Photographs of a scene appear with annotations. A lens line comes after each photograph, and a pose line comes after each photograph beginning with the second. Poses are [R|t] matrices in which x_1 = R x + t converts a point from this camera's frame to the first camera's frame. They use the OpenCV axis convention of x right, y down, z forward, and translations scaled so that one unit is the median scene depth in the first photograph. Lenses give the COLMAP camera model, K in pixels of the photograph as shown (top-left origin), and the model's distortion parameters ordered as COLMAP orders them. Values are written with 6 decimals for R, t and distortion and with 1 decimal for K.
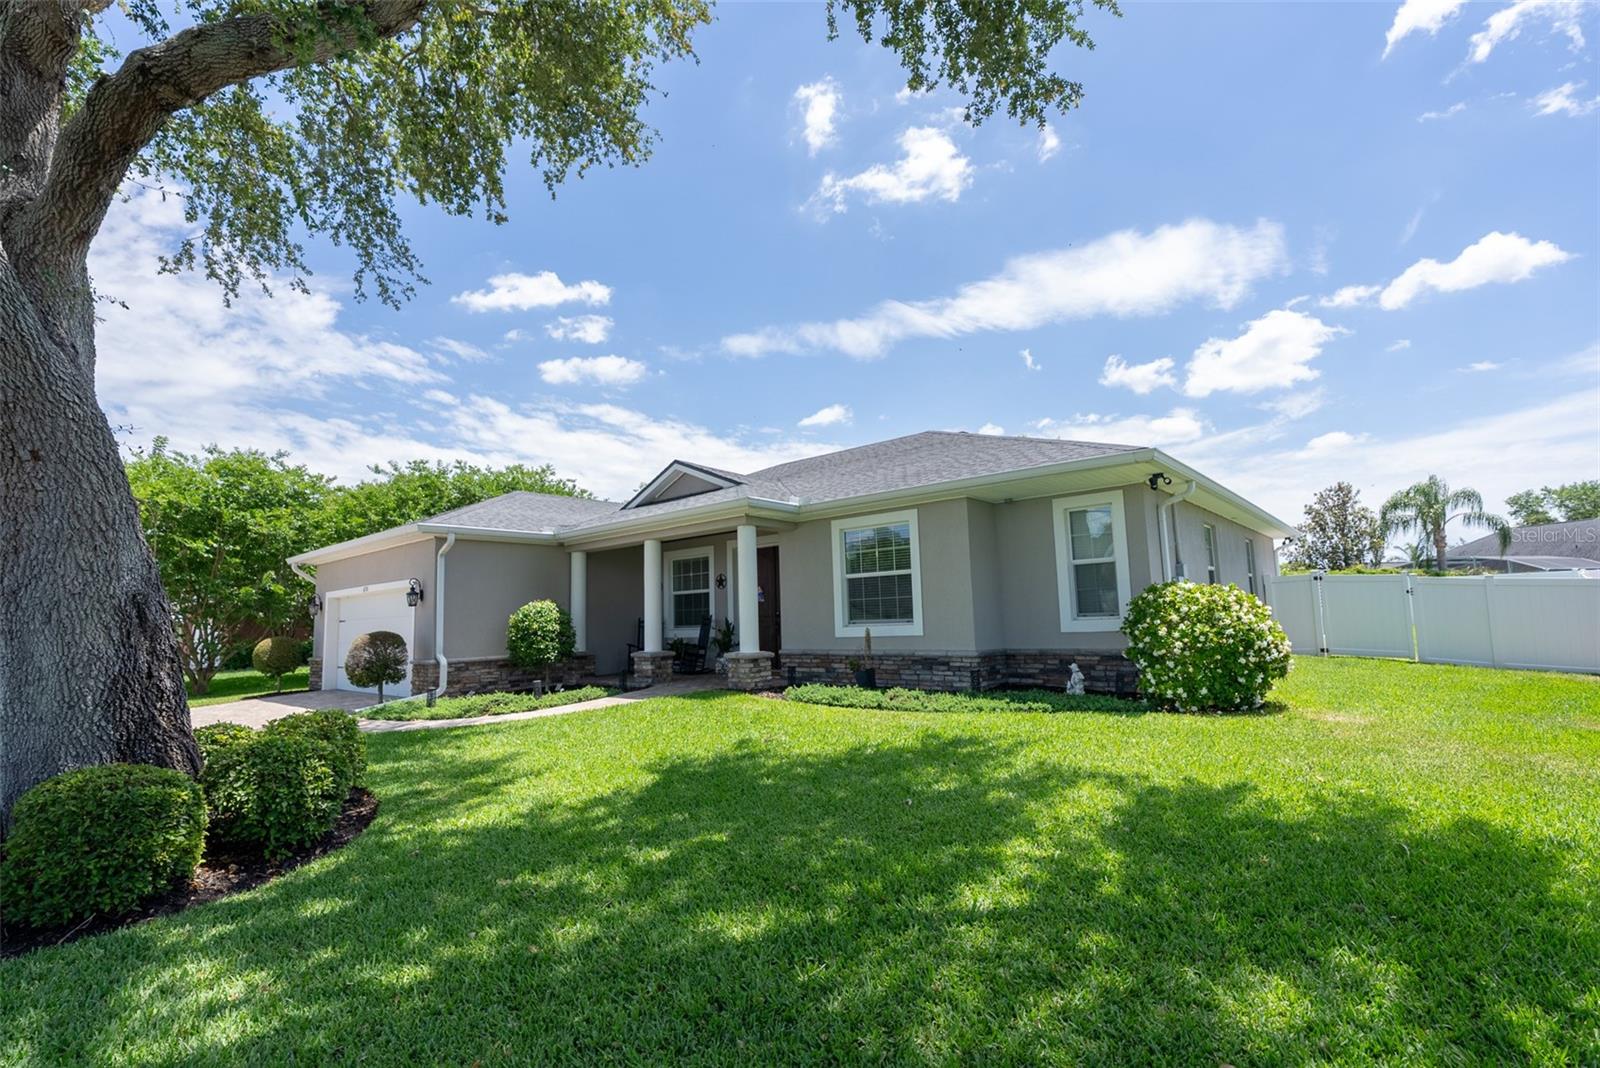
lens RADIAL K [[726.4, 0, 797.8], [0, 726.4, 536.7], [0, 0, 1]] dist [-0.004259, 0.000022]
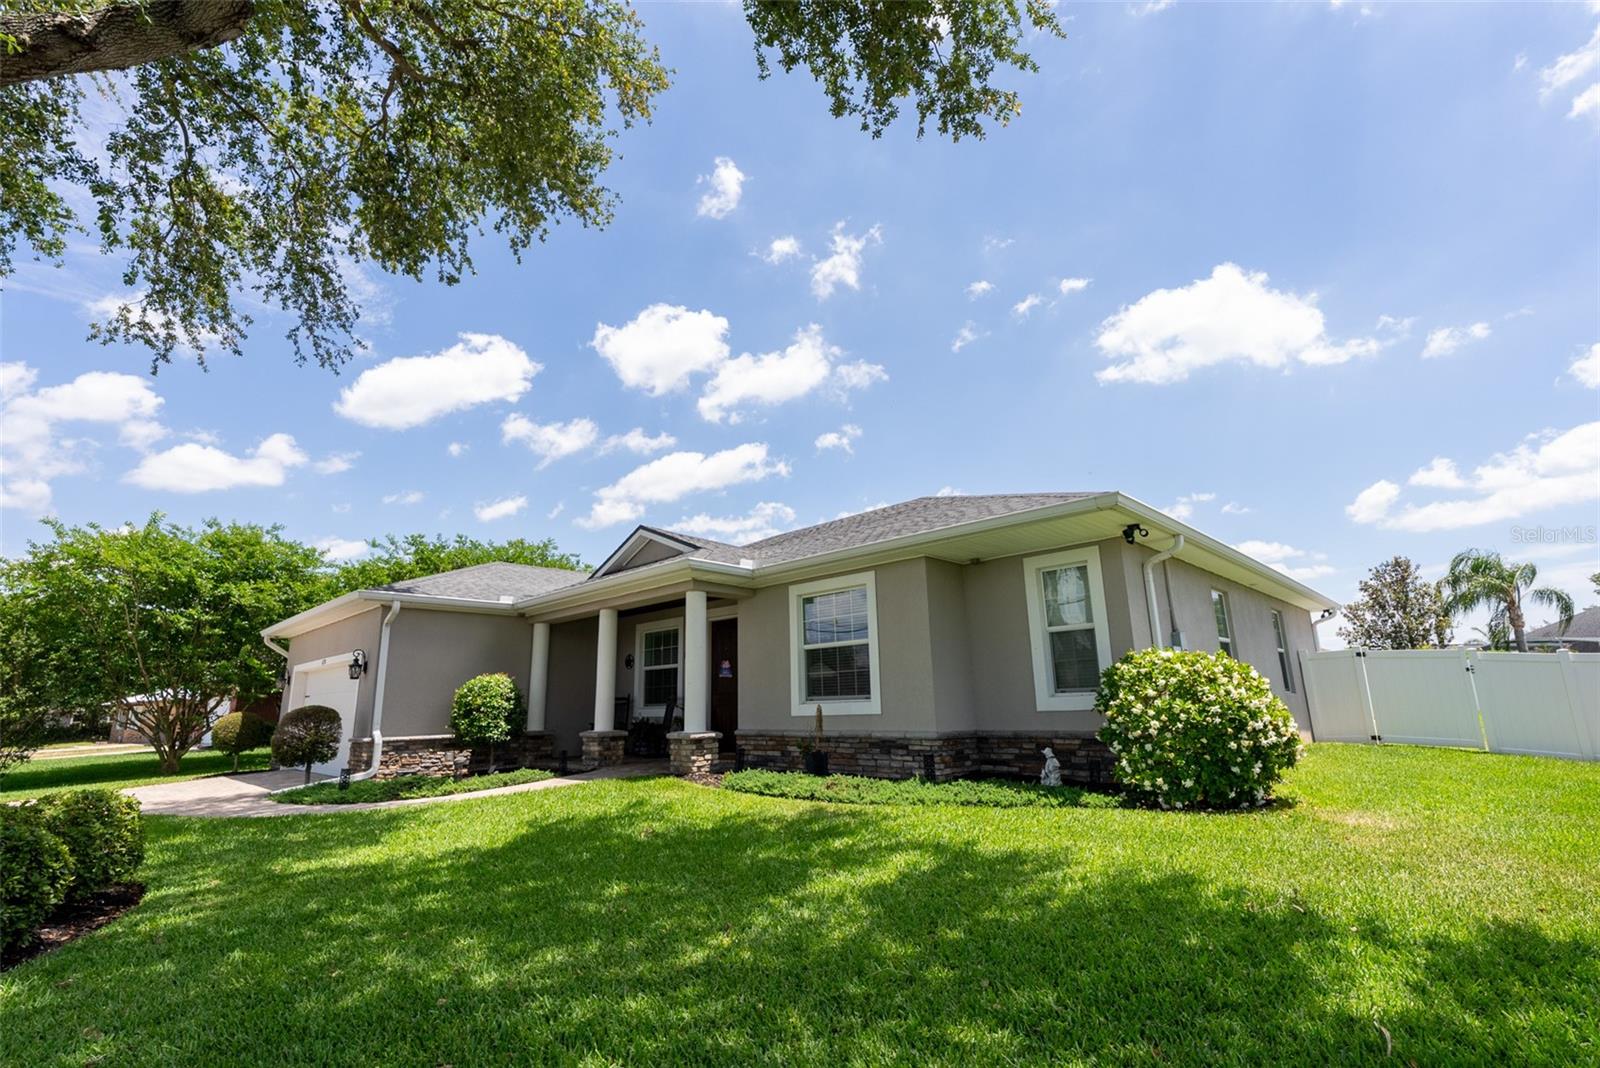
lens RADIAL K [[722.6, 0, 799.2], [0, 722.6, 542.8], [0, 0, 1]] dist [-0.006522, 0.000203]
pose [[0.998145, -0.005978, -0.060586, 0.105840], [-0.000442, 0.994431, -0.105393, 0.018179], [0.060878, 0.105224, 0.992583, 0.085673]]
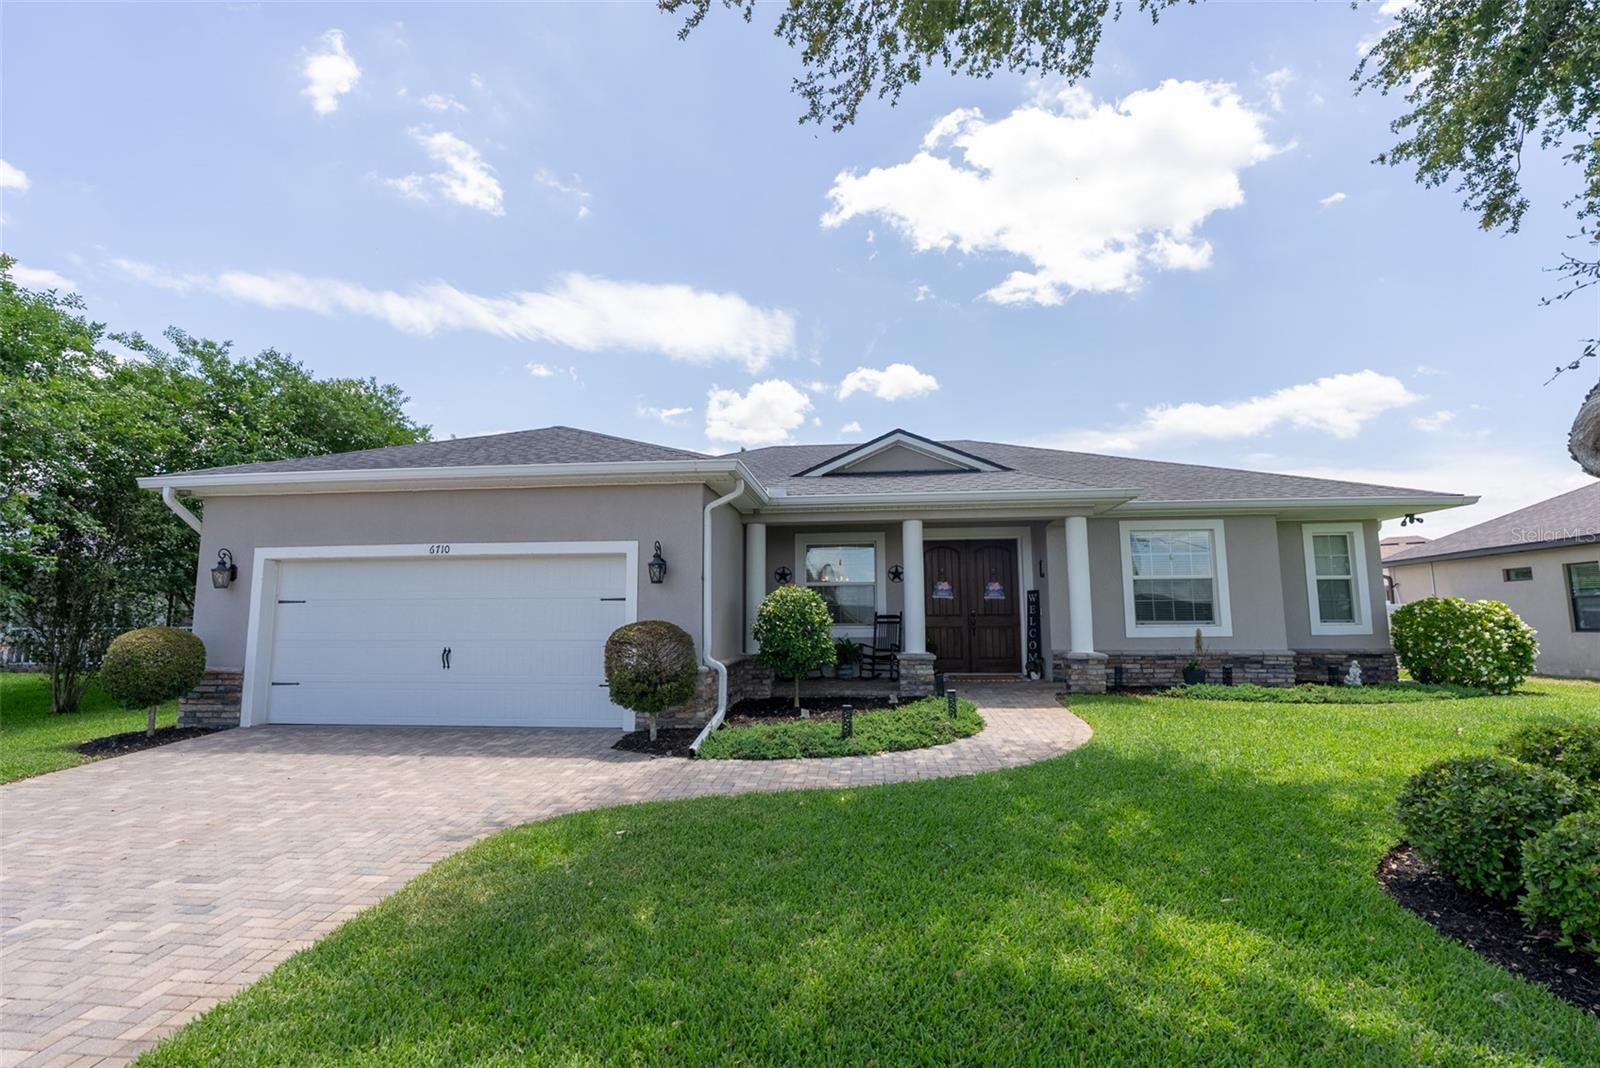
lens RADIAL K [[701.7, 0, 765.5], [0, 701.7, 531.0], [0, 0, 1]] dist [-0.005354, -0.000240]
pose [[0.821493, 0.097793, 0.561770, -0.821924], [-0.084689, 0.995182, -0.049398, 0.074638], [-0.563894, -0.006995, 0.825818, 0.439537]]
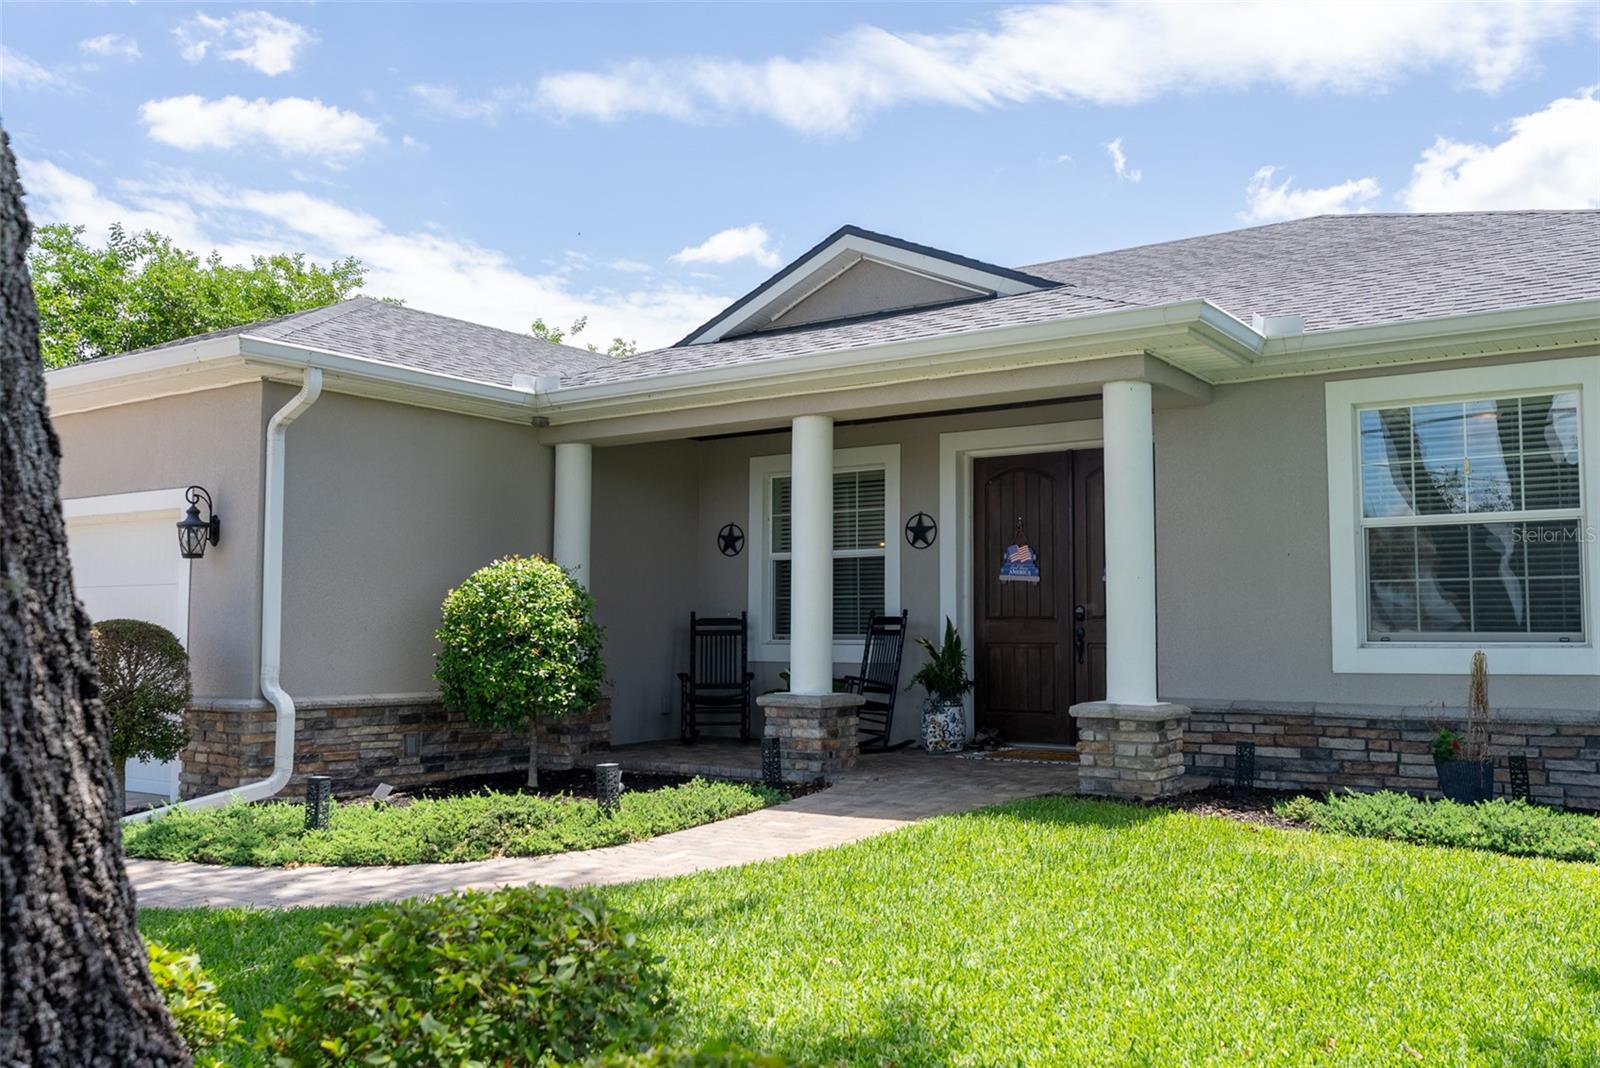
lens RADIAL K [[1385.9, 0, 812.7], [0, 1385.9, 533.2], [0, 0, 1]] dist [0.004355, 0.000842]
pose [[0.993385, 0.041534, 0.107054, -0.289081], [-0.045634, 0.998304, 0.036140, 0.042496], [-0.105372, -0.040786, 0.993596, 0.245681]]
